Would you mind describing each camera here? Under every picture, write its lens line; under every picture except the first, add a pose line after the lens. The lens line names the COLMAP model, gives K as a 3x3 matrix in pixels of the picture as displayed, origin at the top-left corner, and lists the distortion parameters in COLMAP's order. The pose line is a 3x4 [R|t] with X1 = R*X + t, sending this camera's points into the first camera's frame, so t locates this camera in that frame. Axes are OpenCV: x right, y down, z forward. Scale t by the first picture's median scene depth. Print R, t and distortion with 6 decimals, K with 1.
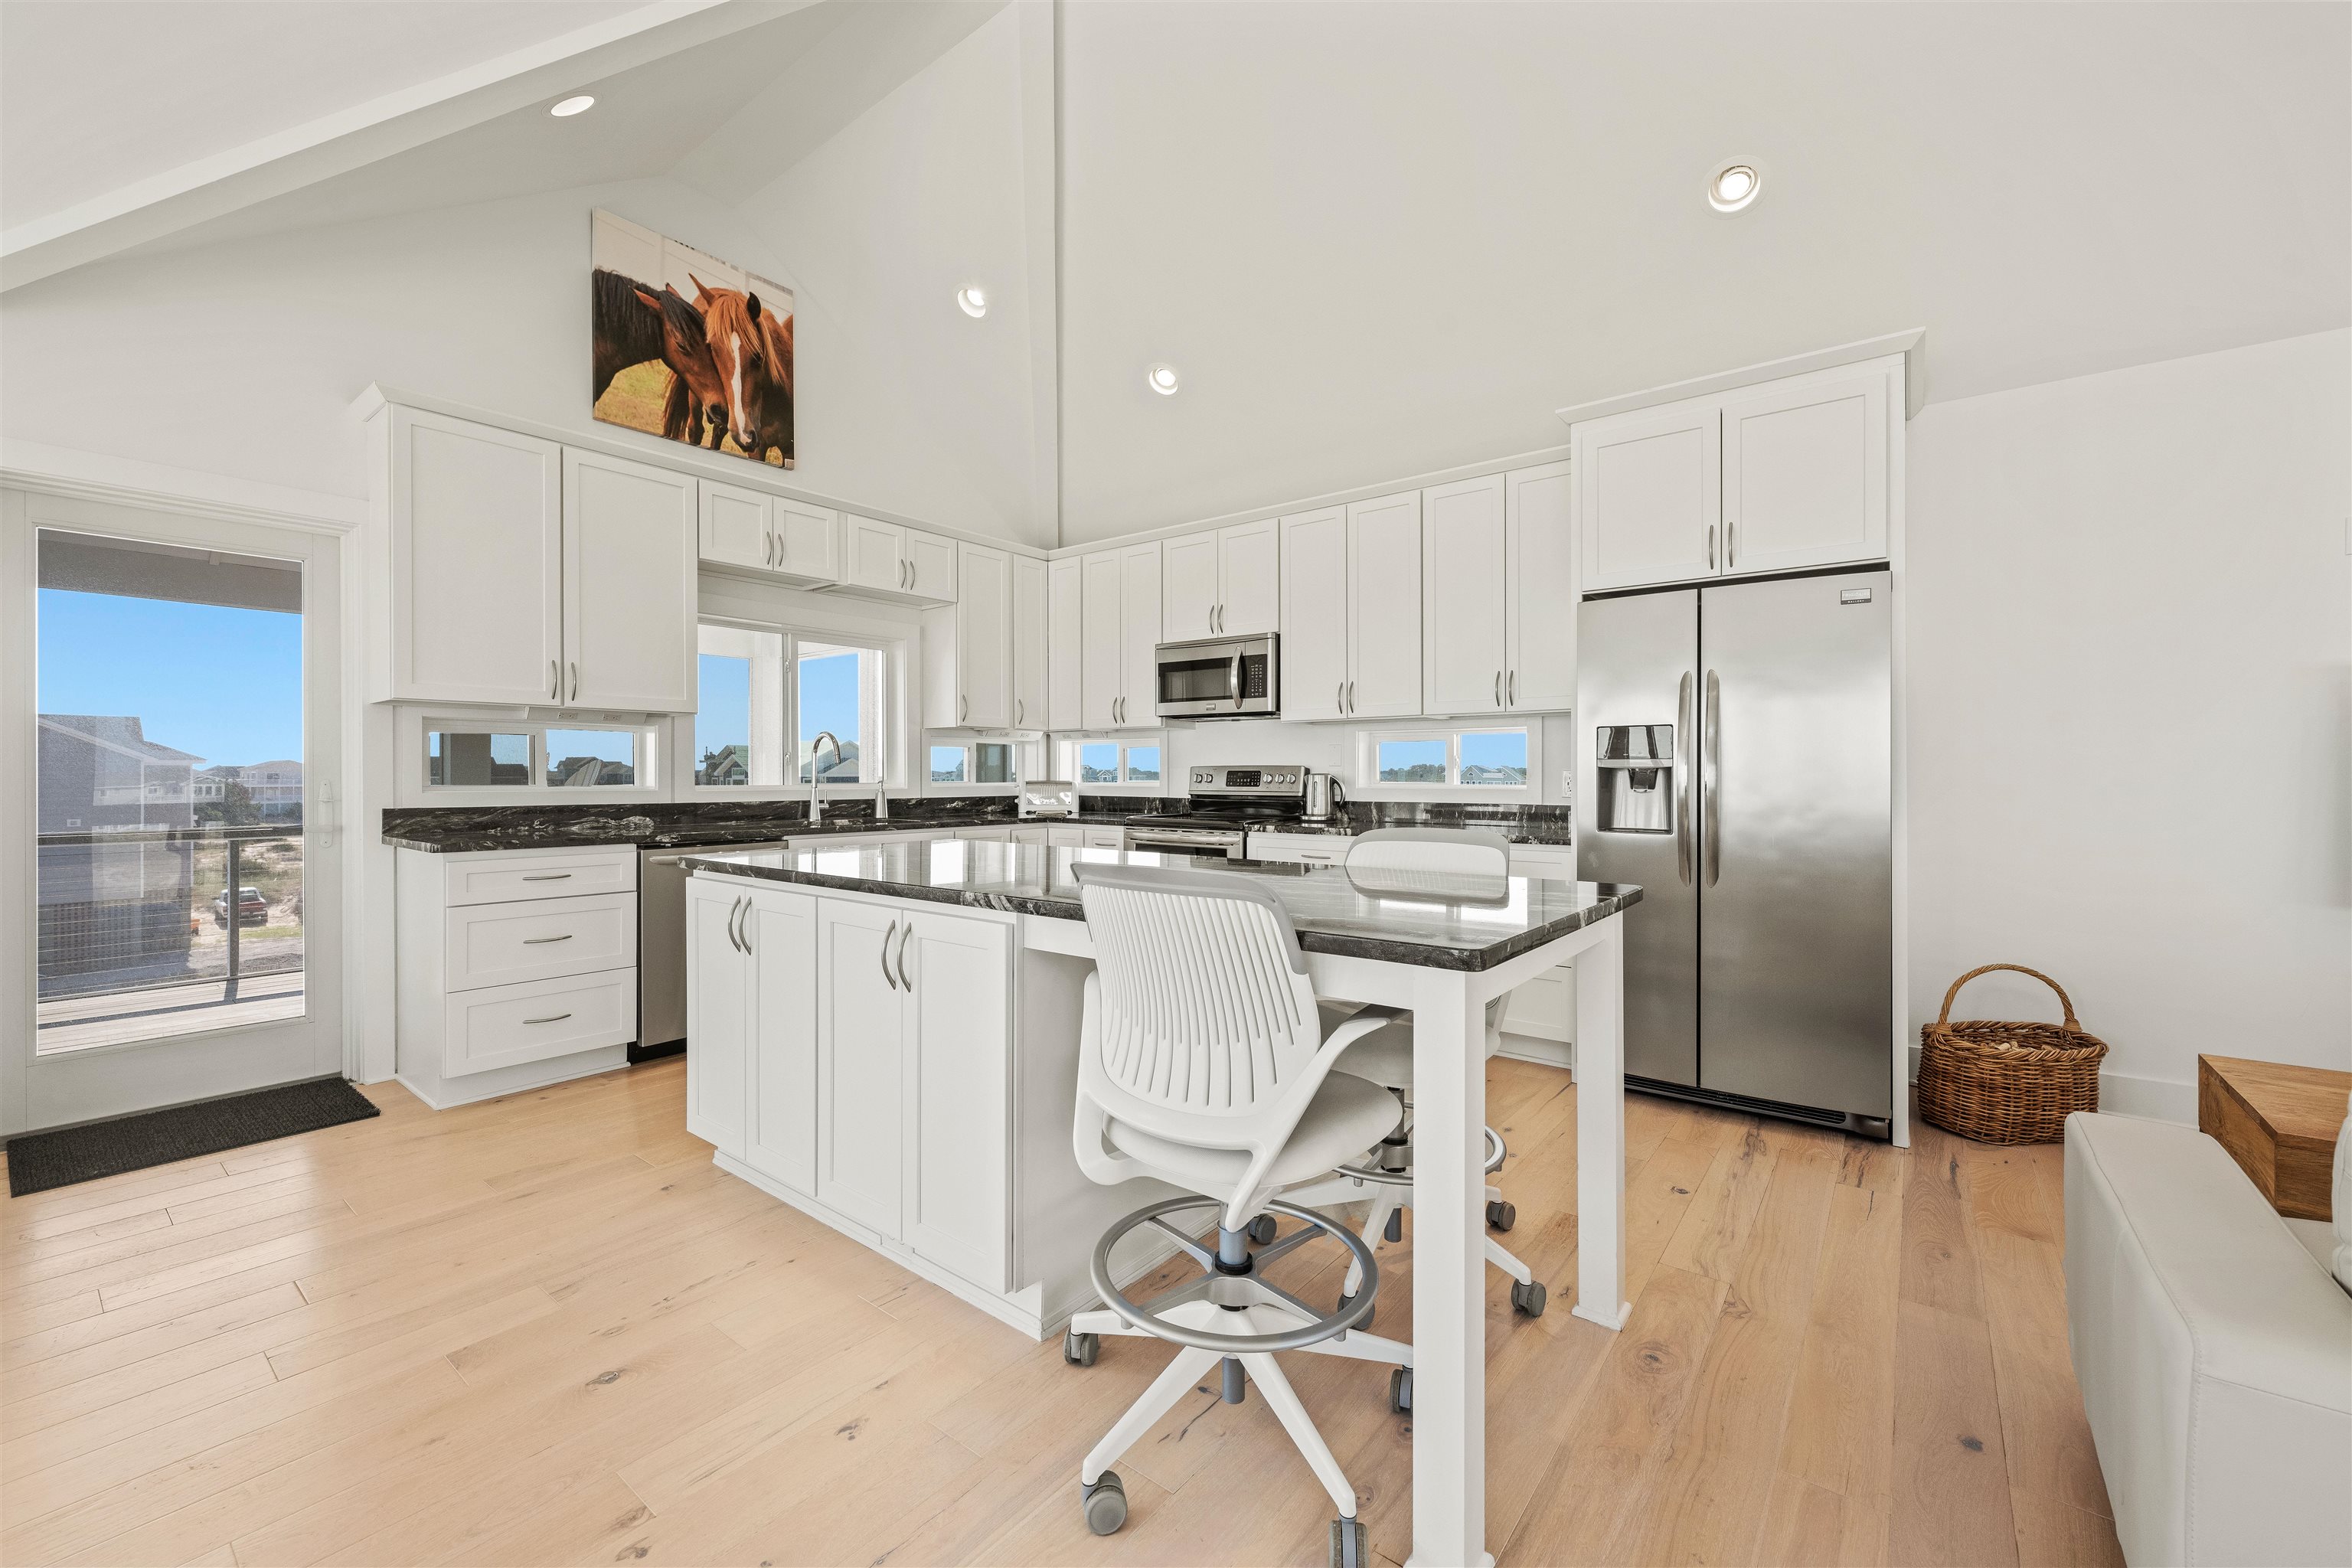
lens RADIAL K [[946.5, 0, 1174.4], [0, 946.5, 772.0], [0, 0, 1]] dist [-0.000963, -0.000078]
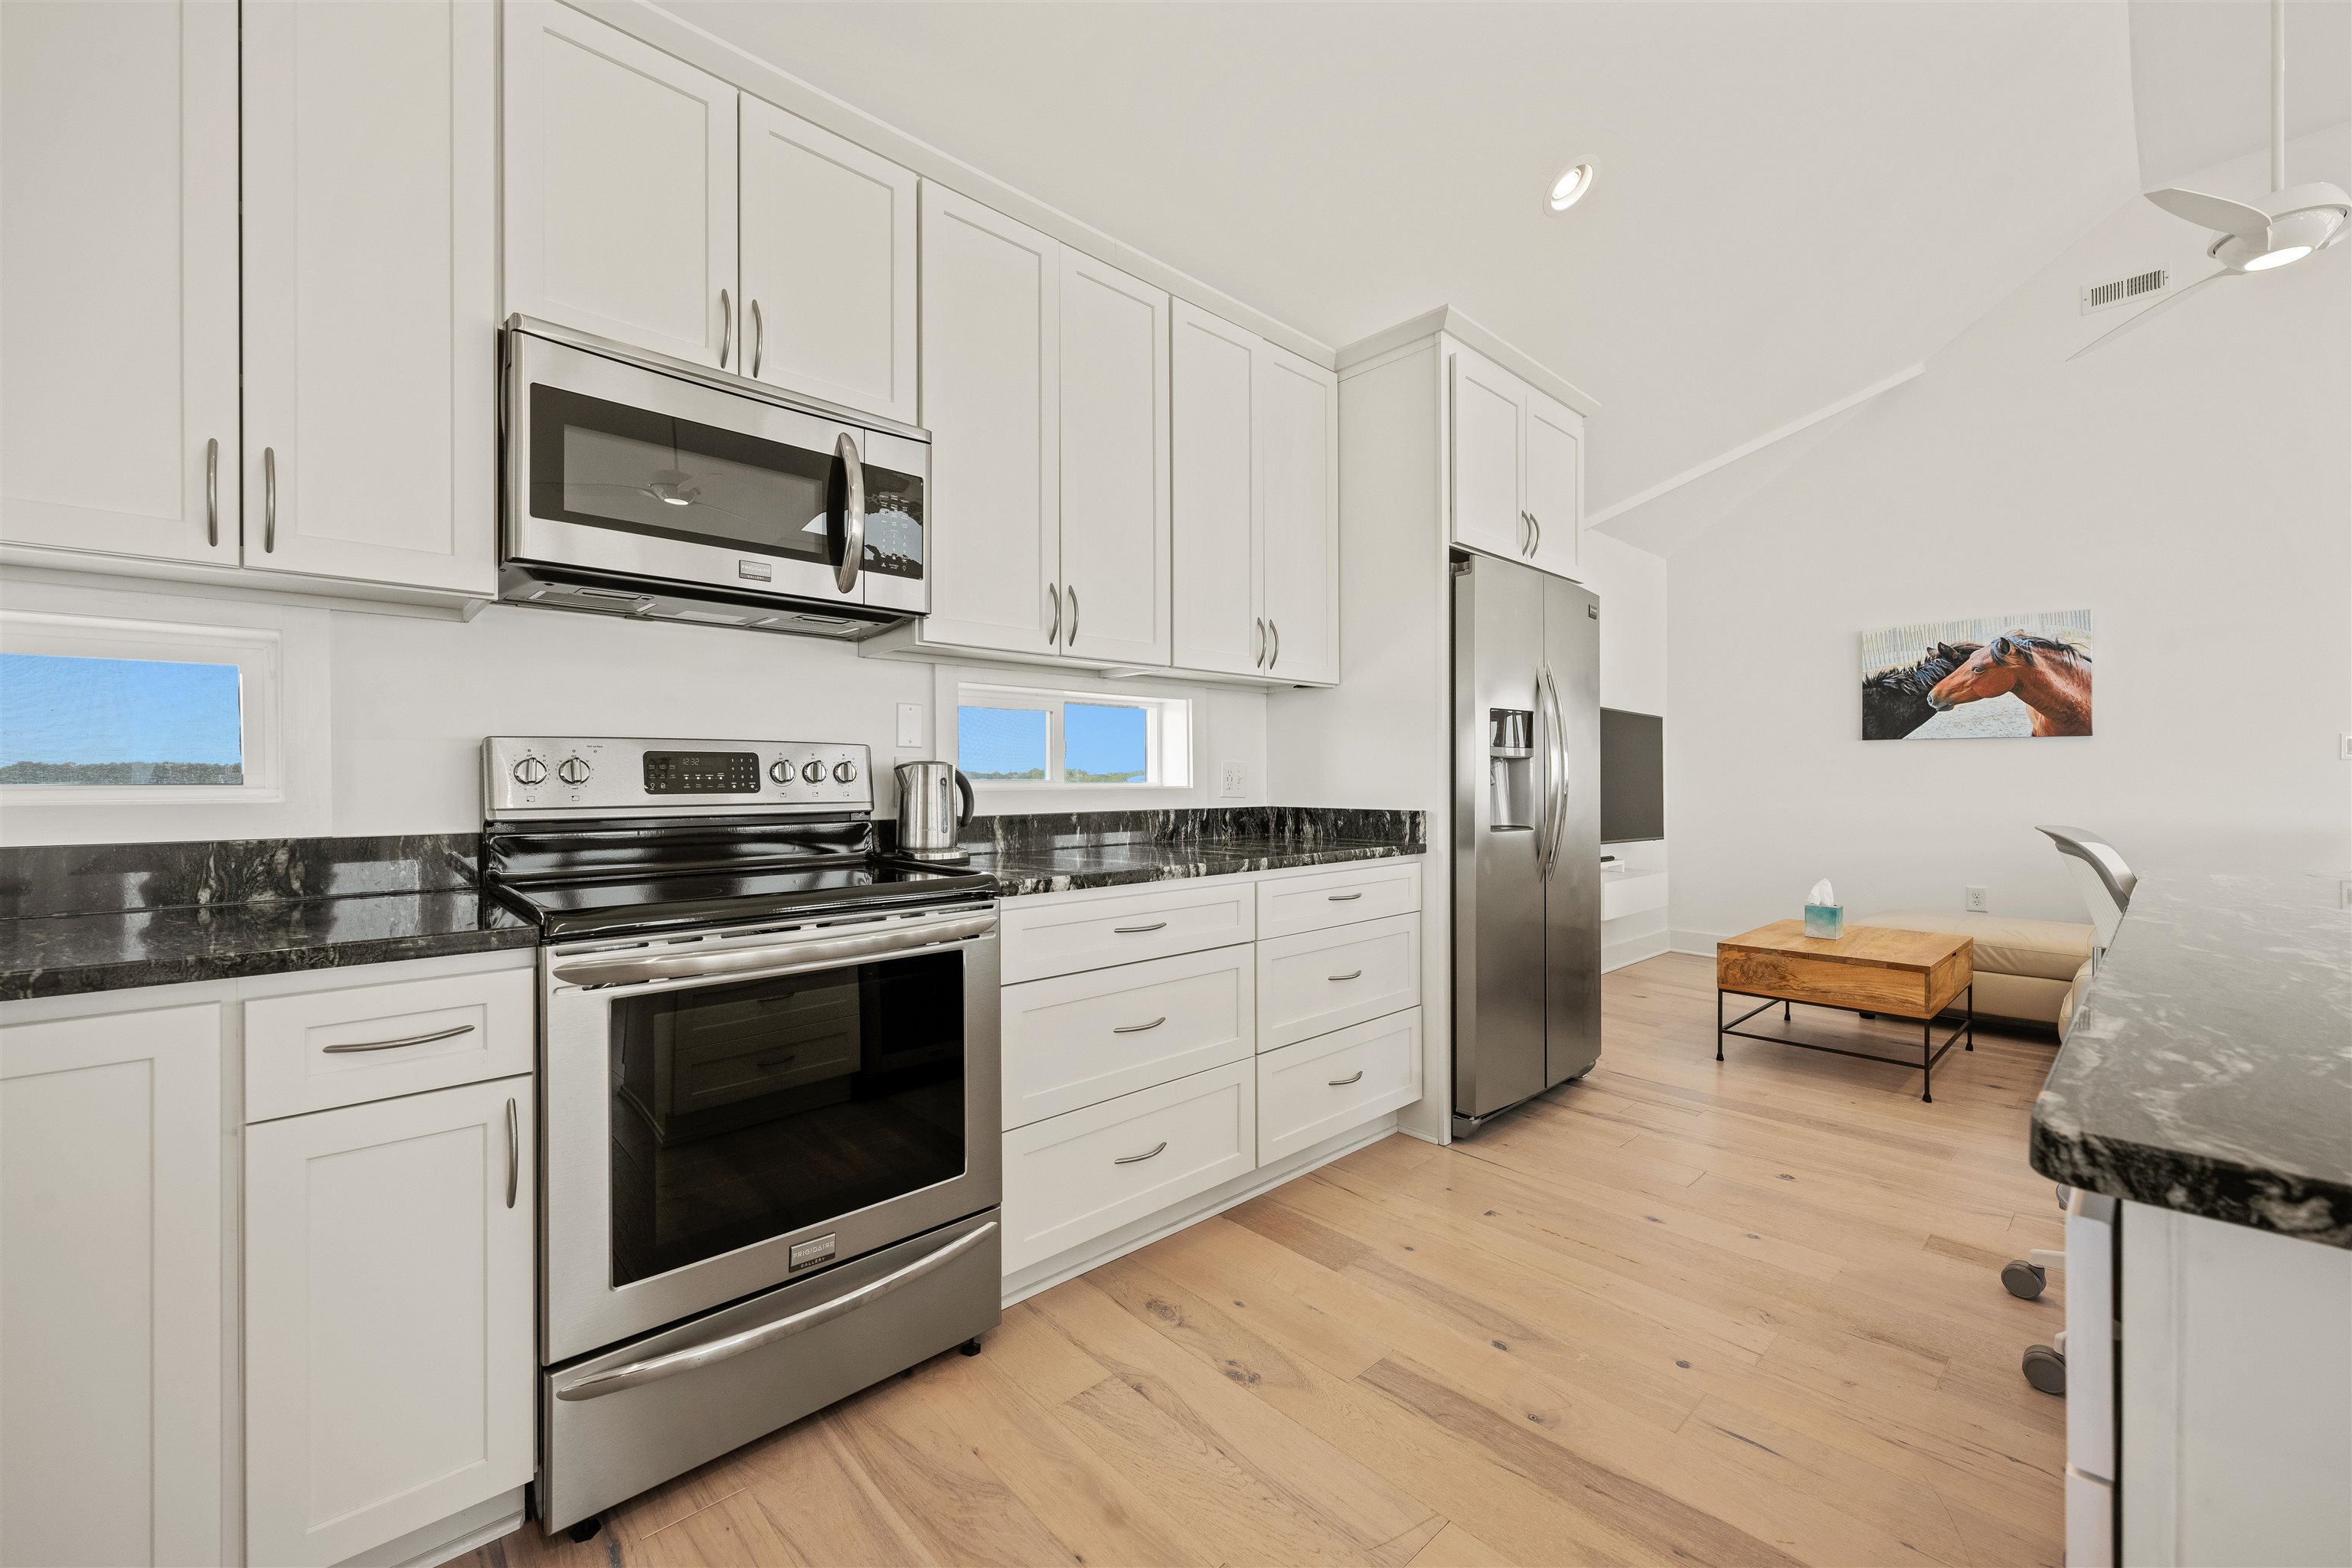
lens RADIAL K [[935.3, 0, 1175.4], [0, 935.3, 780.1], [0, 0, 1]] dist [-0.001791, -0.000265]
pose [[0.152338, -0.000624, 0.988328, -0.294115], [0.001559, 0.999999, 0.000392, 0.010913], [-0.988327, 0.001481, 0.152339, 0.805089]]
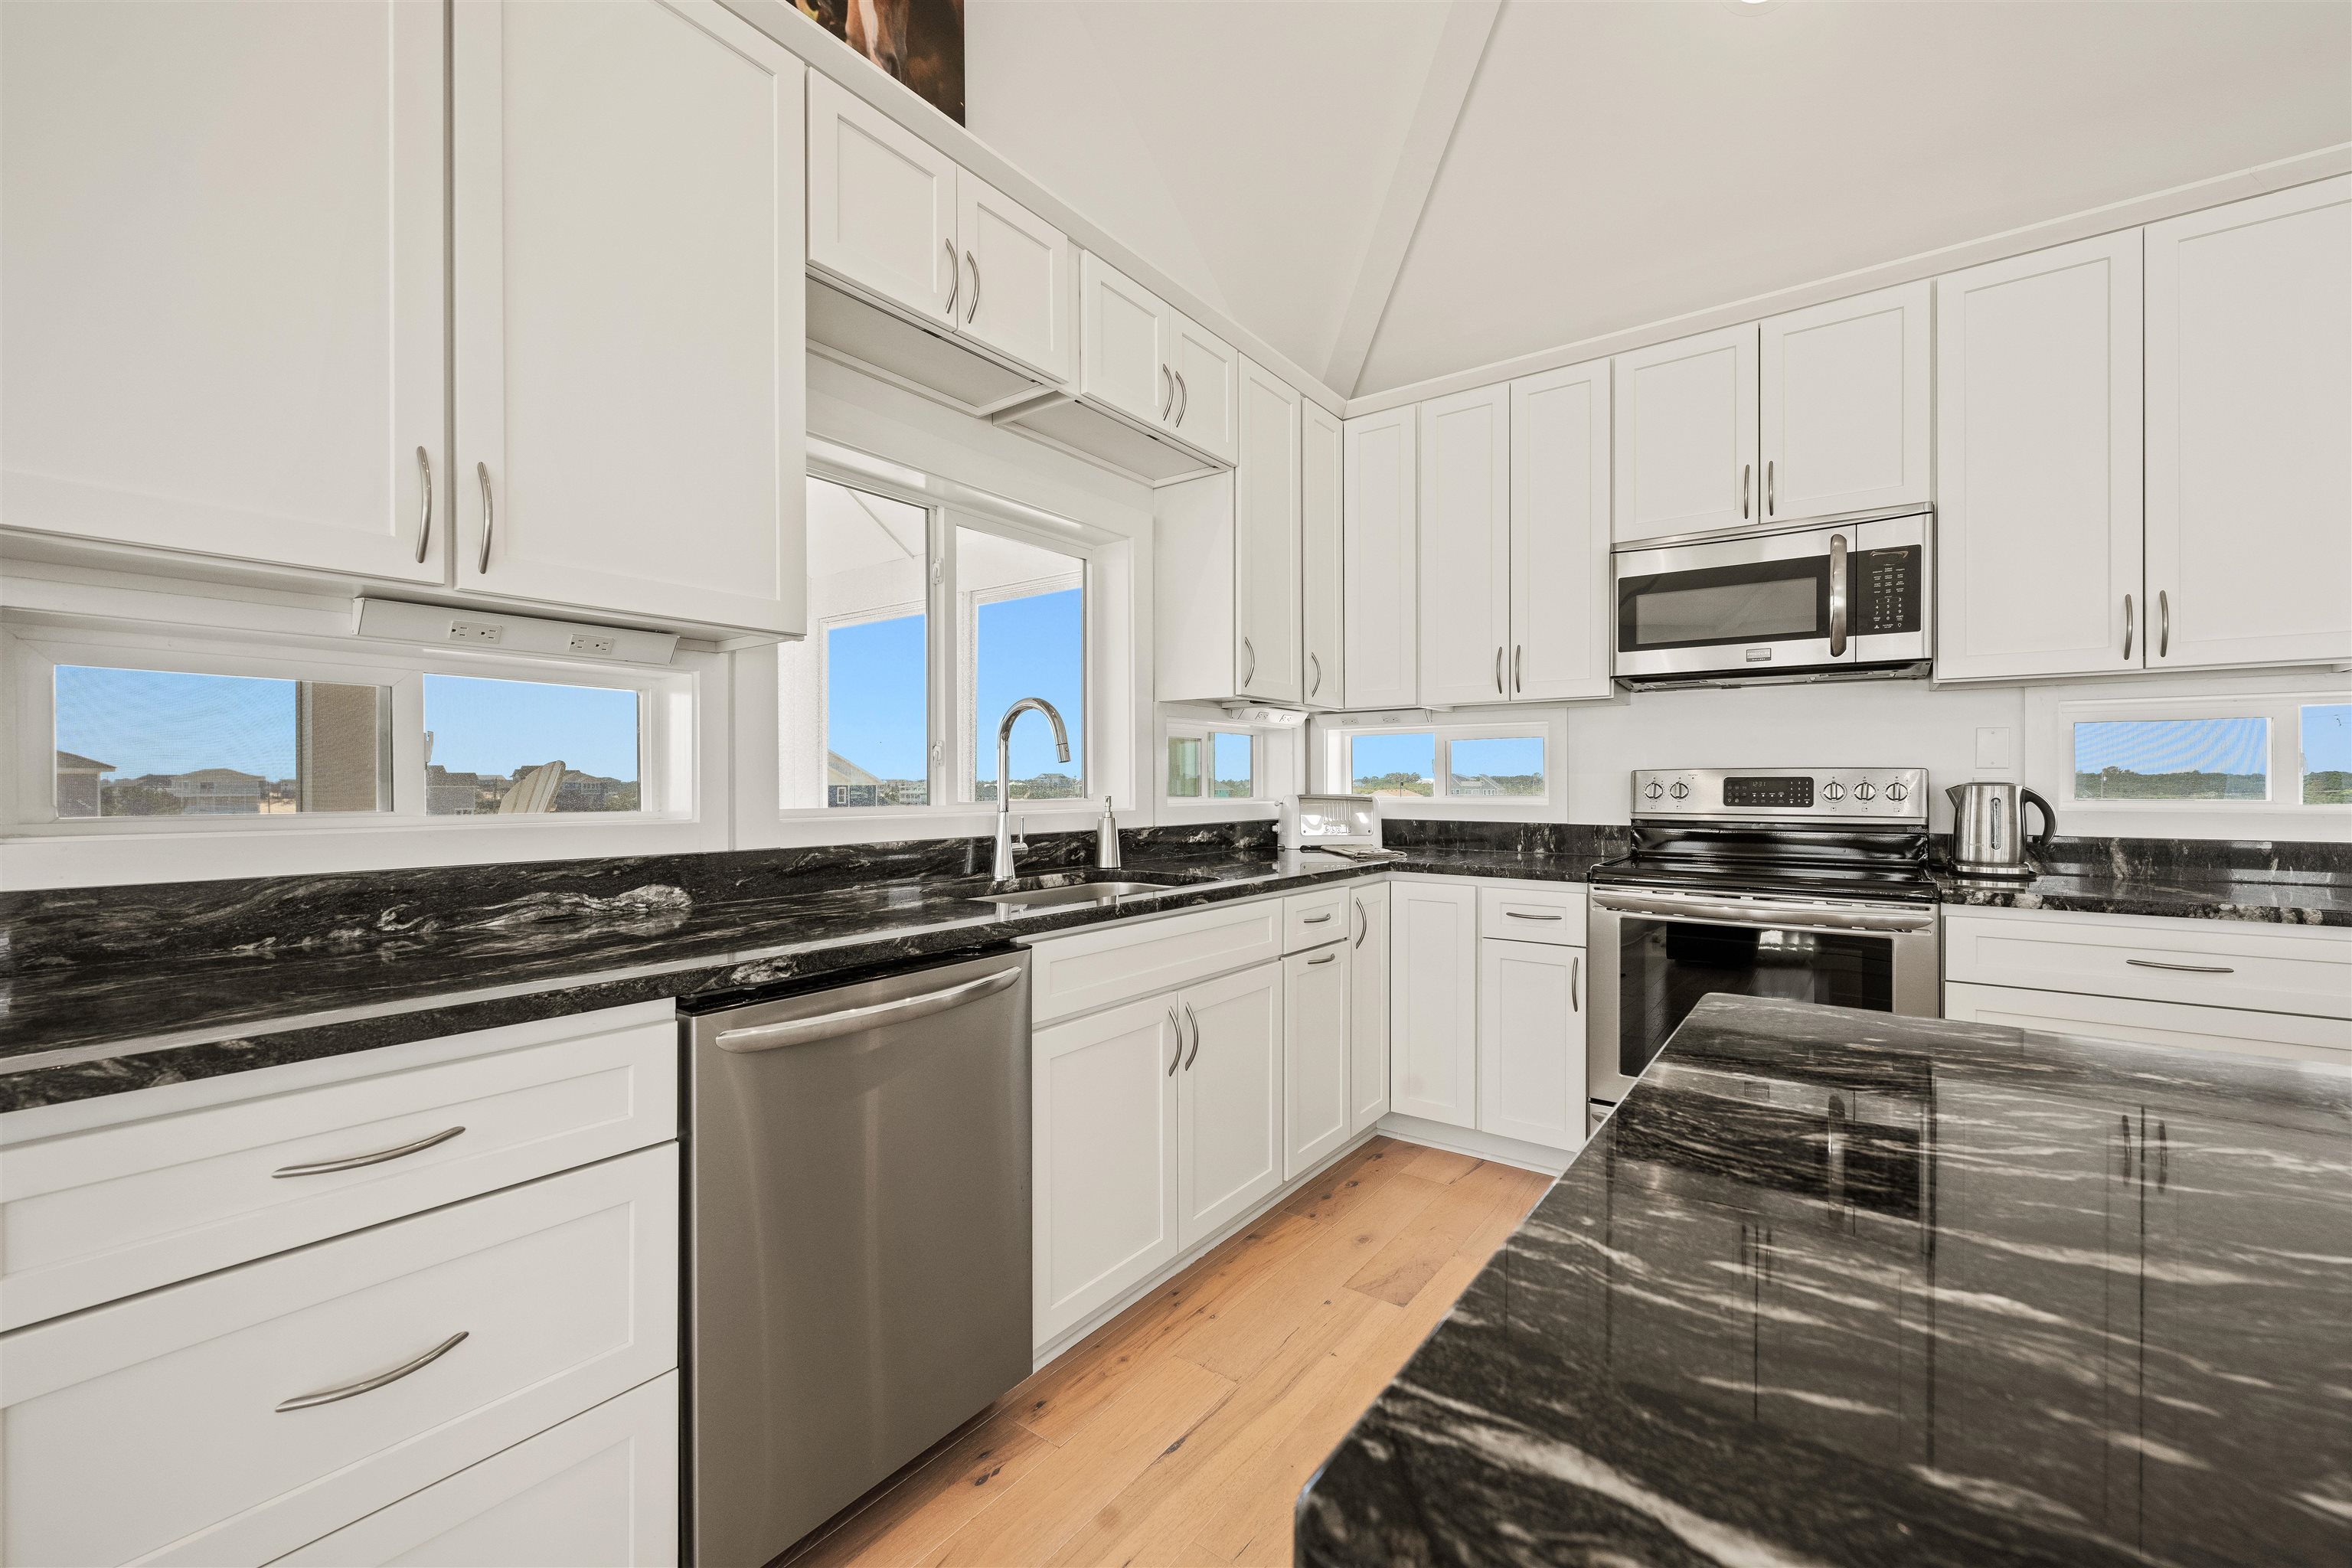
lens RADIAL K [[935.3, 0, 1175.4], [0, 935.3, 780.1], [0, 0, 1]] dist [-0.001791, -0.000265]
pose [[0.999257, 0.000016, 0.038531, -0.309781], [-0.000002, 1.000000, -0.000346, 0.000490], [-0.038531, 0.000346, 0.999257, 0.508115]]
